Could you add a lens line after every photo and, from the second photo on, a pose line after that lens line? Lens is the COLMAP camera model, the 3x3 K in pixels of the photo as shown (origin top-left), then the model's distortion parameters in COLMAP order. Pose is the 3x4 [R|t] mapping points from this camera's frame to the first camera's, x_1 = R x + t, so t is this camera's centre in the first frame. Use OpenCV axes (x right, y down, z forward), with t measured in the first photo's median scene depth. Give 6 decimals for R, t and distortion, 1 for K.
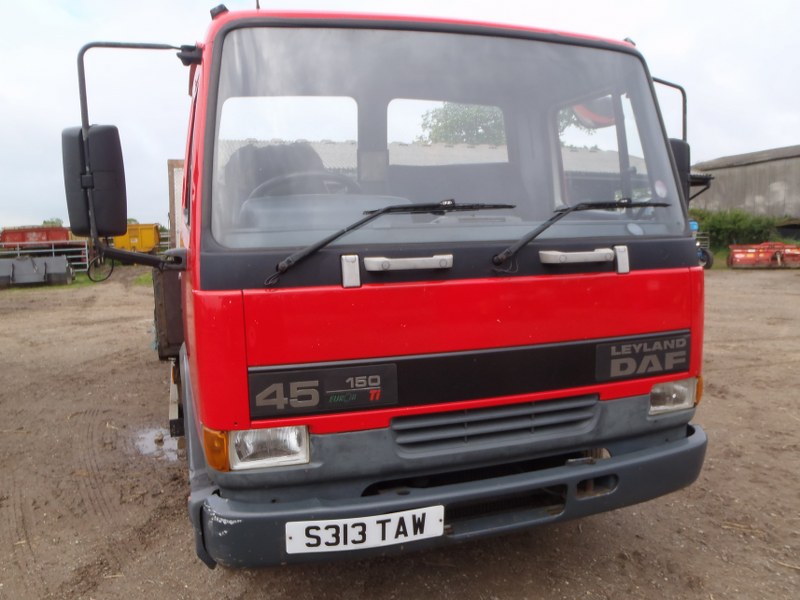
lens RADIAL K [[655.5, 0, 402.7], [0, 655.5, 298.3], [0, 0, 1]] dist [-0.038737, 0.038693]
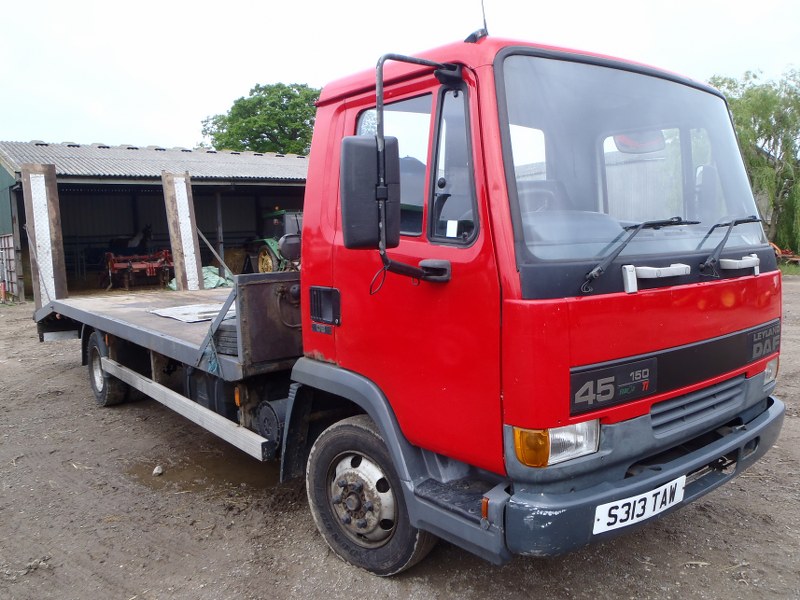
lens RADIAL K [[655.5, 0, 407.5], [0, 655.5, 301.8], [0, 0, 1]] dist [-0.038737, 0.038693]
pose [[0.936584, -0.031405, 0.349034, -0.839813], [0.034926, 0.999383, -0.003795, -0.010862], [-0.348700, 0.015745, 0.937102, 0.065561]]
